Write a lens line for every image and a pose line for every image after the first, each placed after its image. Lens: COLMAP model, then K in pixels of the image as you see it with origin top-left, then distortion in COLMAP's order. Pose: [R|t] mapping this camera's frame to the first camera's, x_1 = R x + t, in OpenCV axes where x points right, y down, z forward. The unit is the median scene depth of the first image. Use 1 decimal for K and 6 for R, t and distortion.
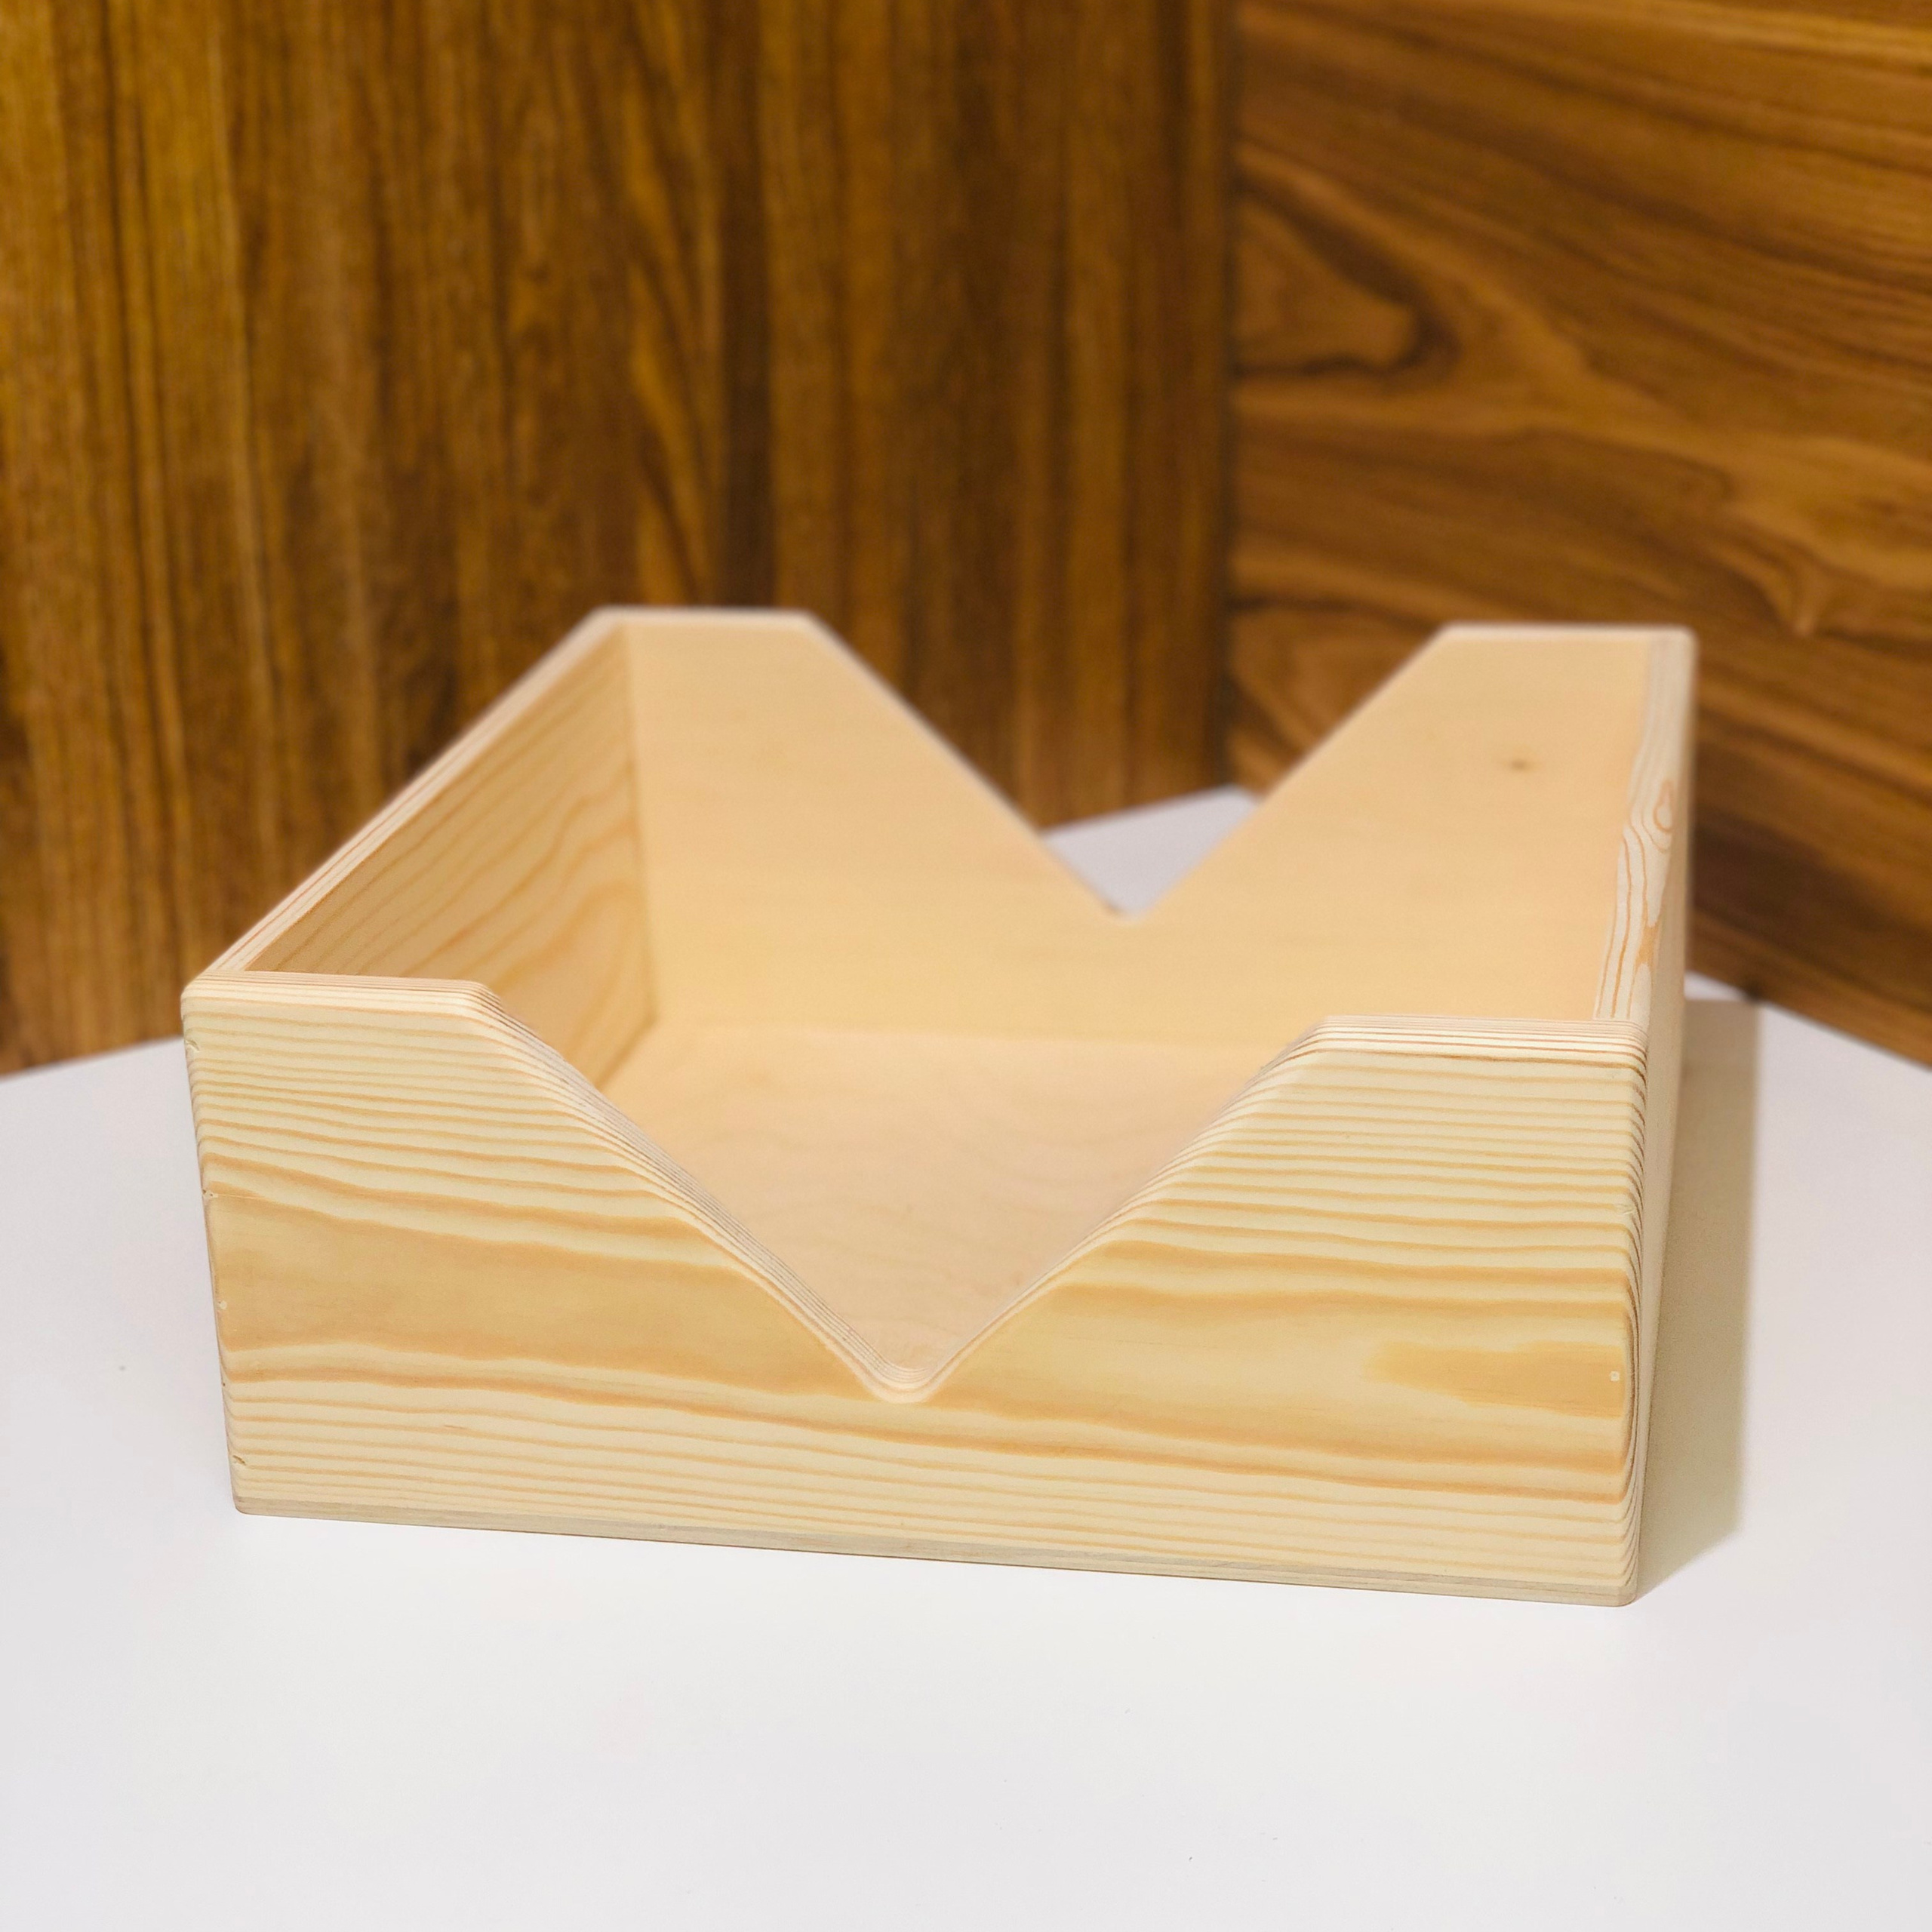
lens RADIAL K [[3834.2, 0, 964.4], [0, 3834.2, 943.8], [0, 0, 1]] dist [0.043496, 0.000000]
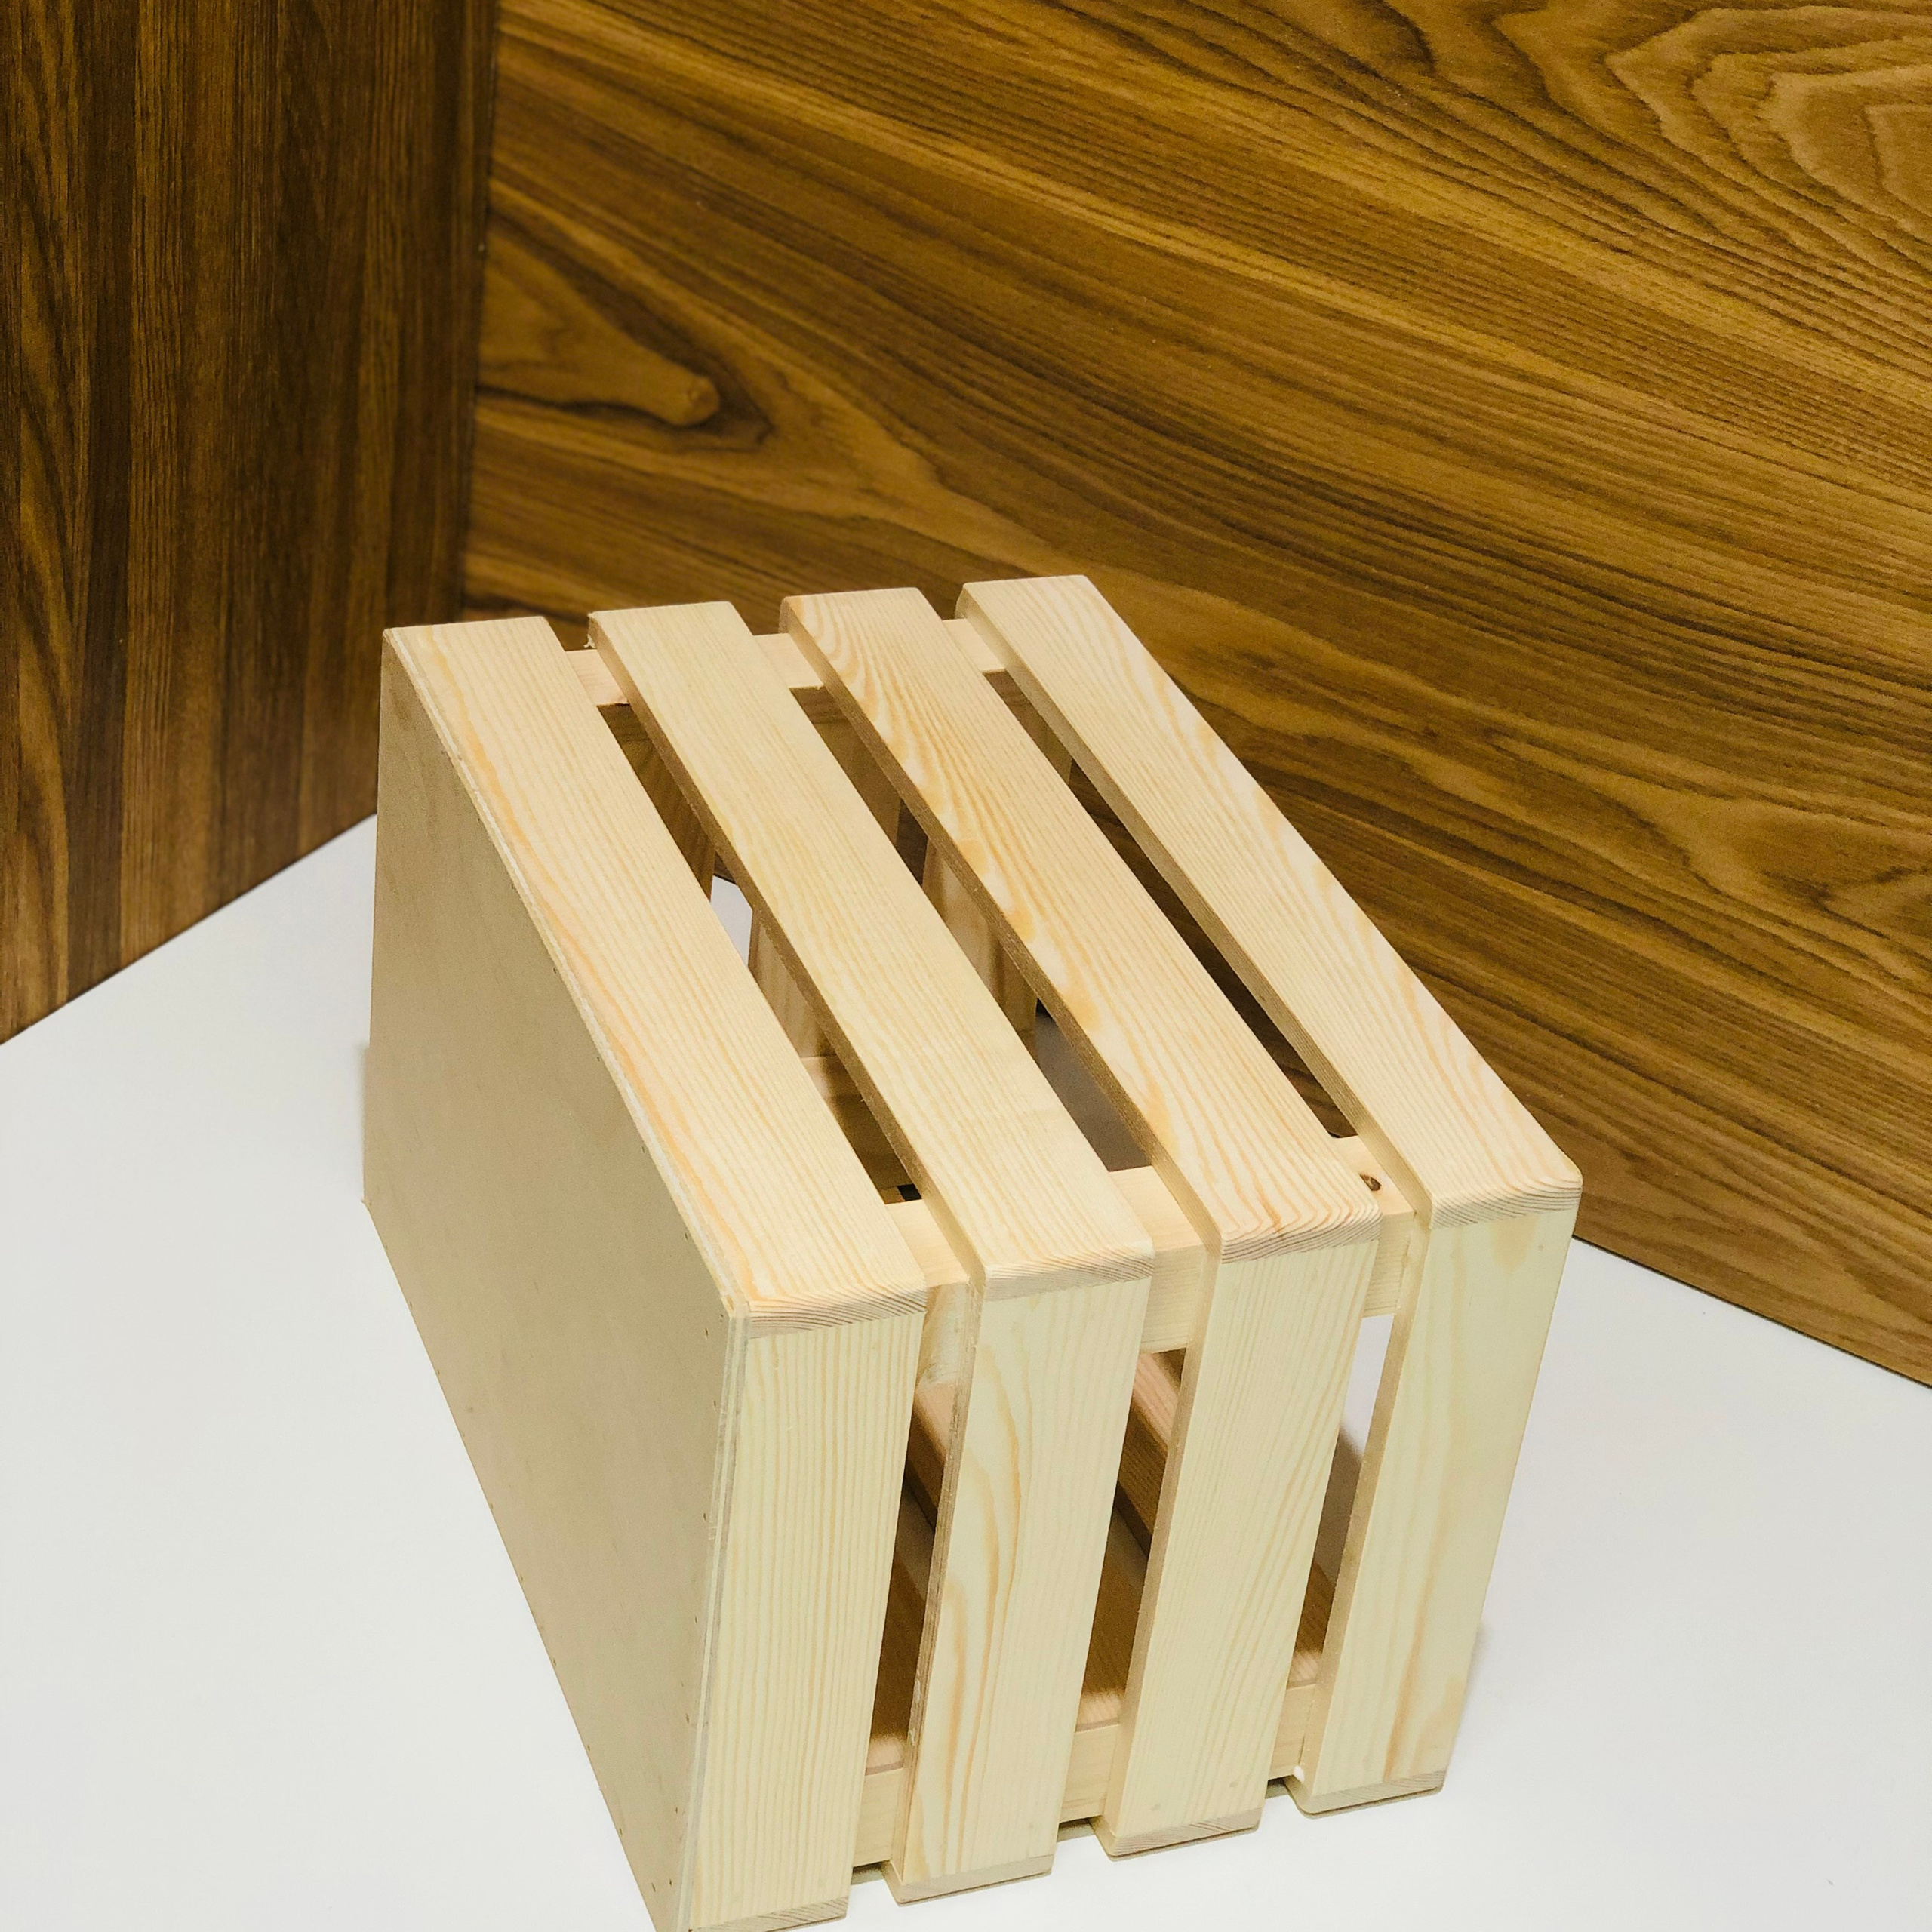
lens RADIAL K [[3834.2, 0, 993.7], [0, 3834.2, 981.3], [0, 0, 1]] dist [0.043496, 0.000000]
pose [[0.876886, -0.127861, 0.463381, -0.343133], [0.012848, 0.969866, 0.243302, -0.276196], [-0.480526, -0.207394, 0.852105, 0.038915]]
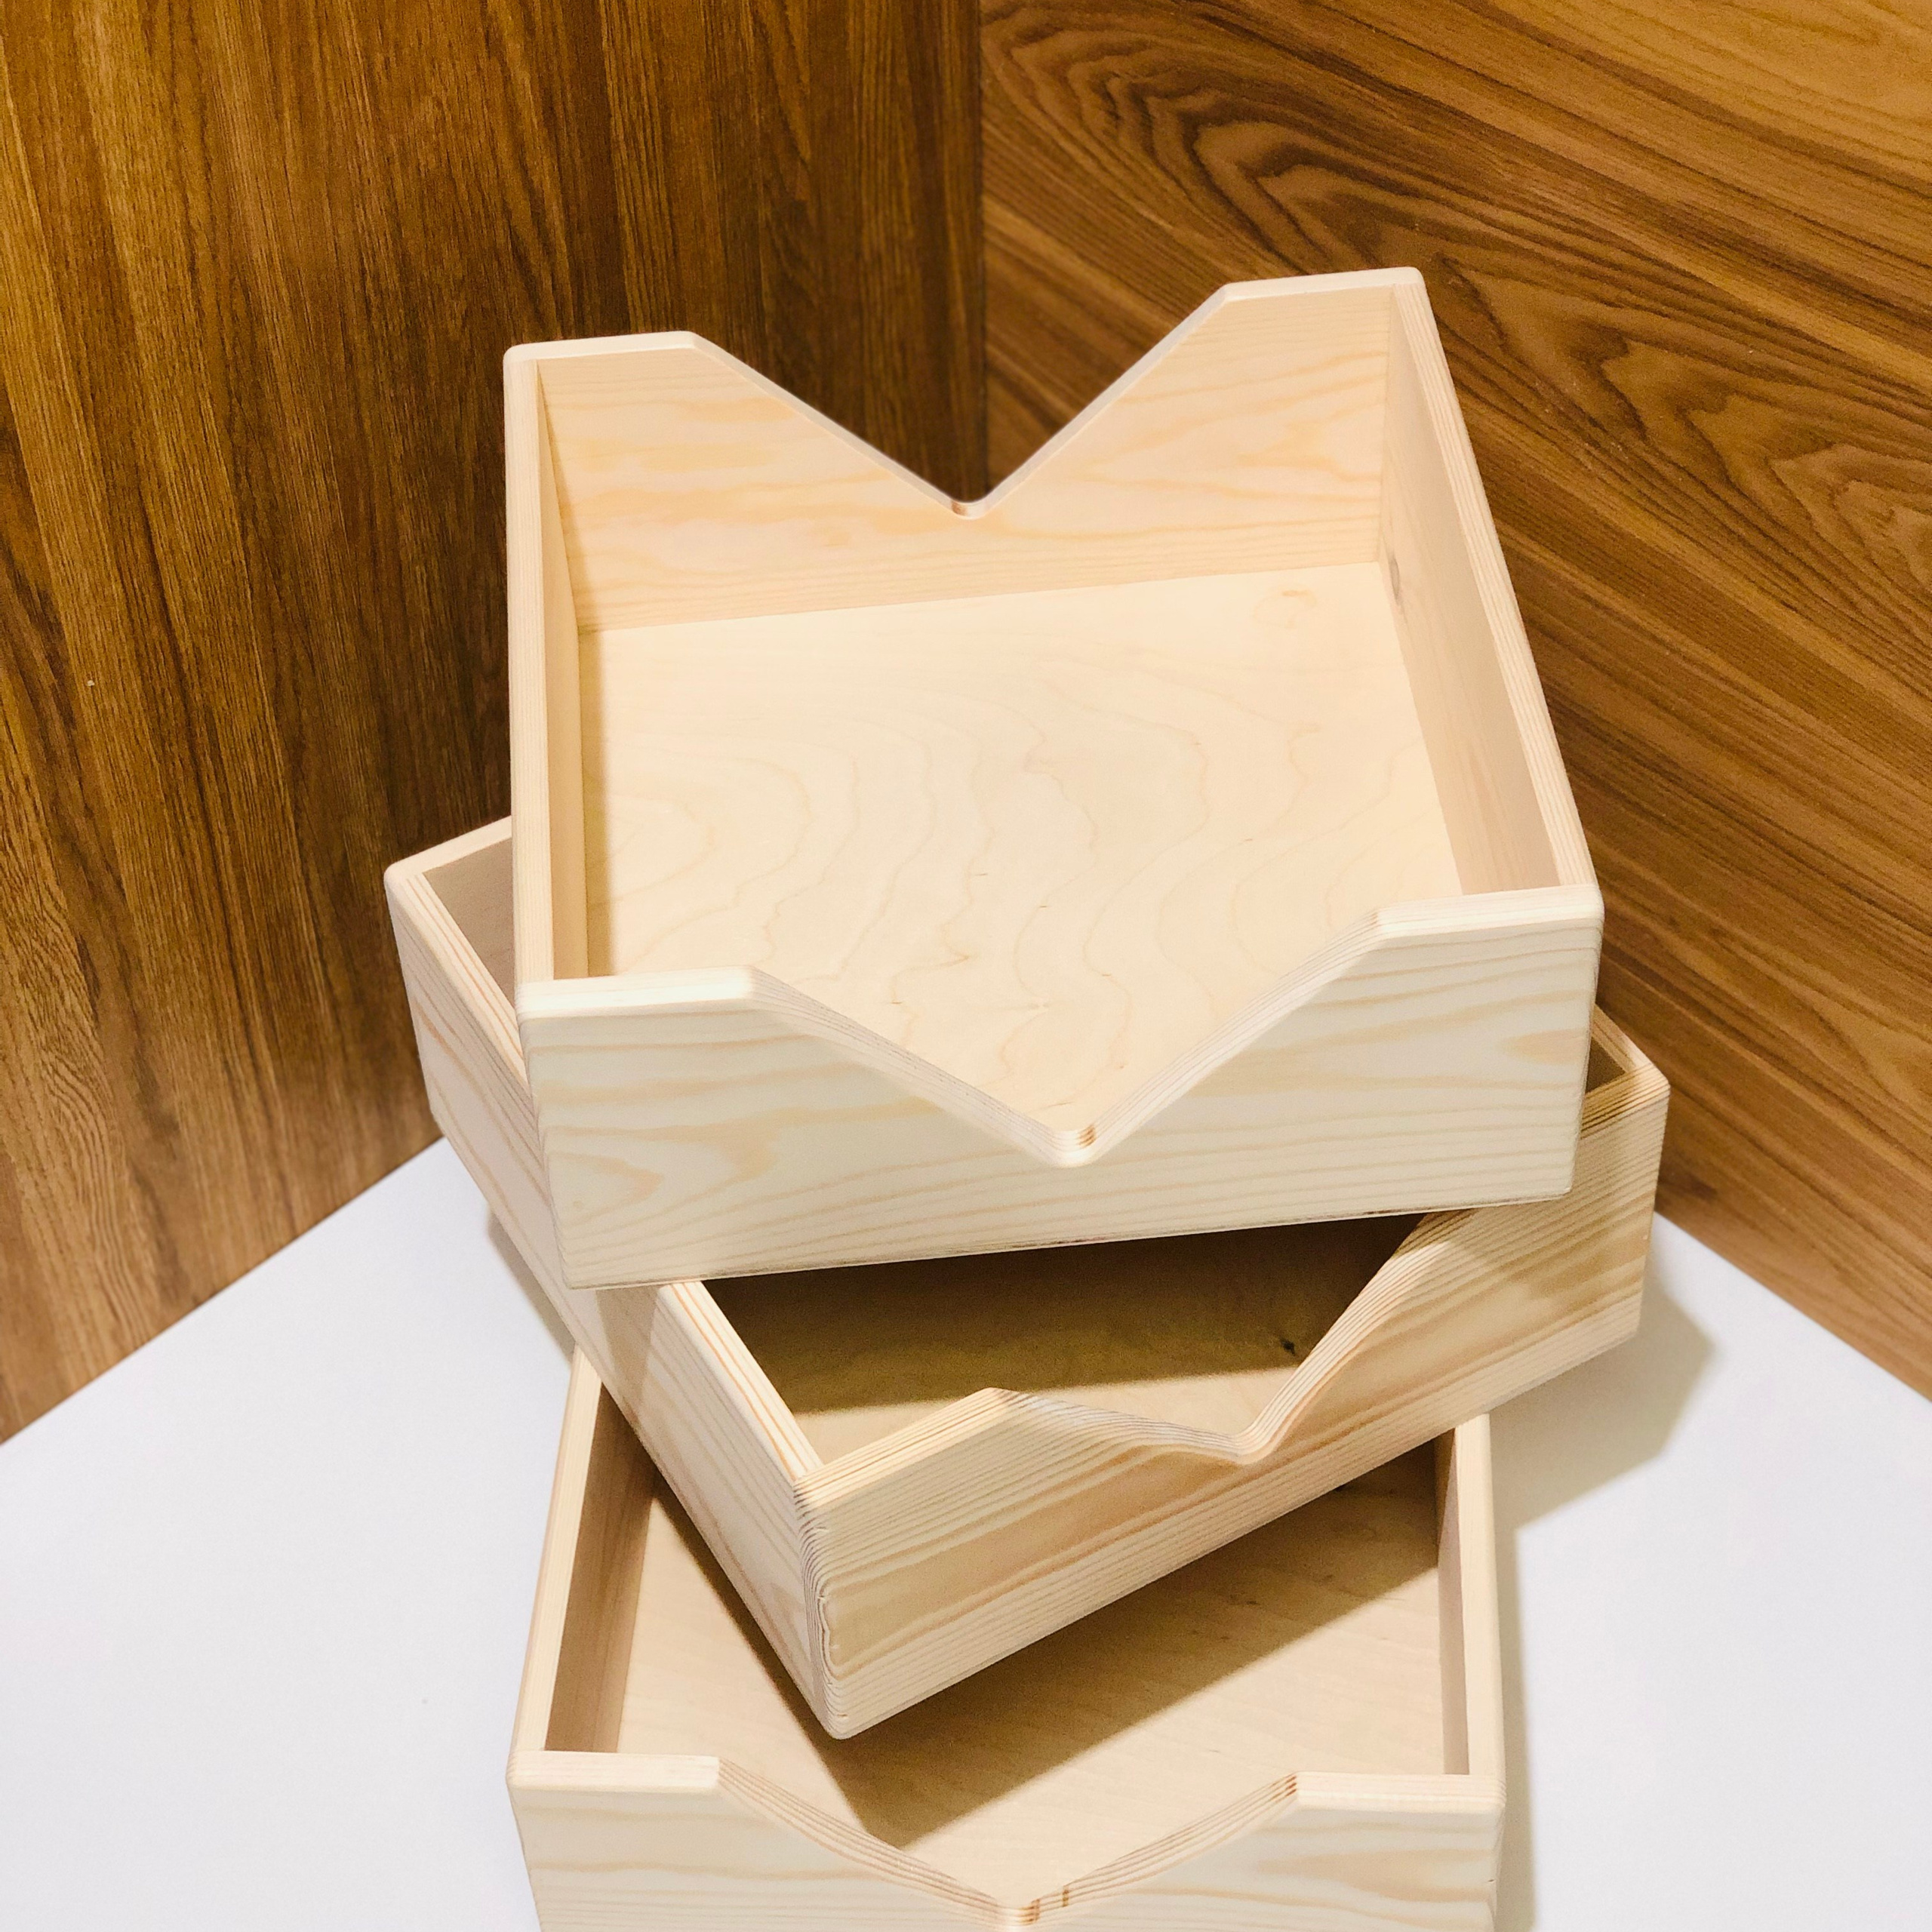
lens RADIAL K [[3834.2, 0, 956.2], [0, 3834.2, 956.5], [0, 0, 1]] dist [0.043496, 0.000000]
pose [[0.979895, -0.144450, 0.137622, -0.149449], [0.069936, 0.894709, 0.441140, -0.637504], [-0.186854, -0.422647, 0.886823, -0.177533]]
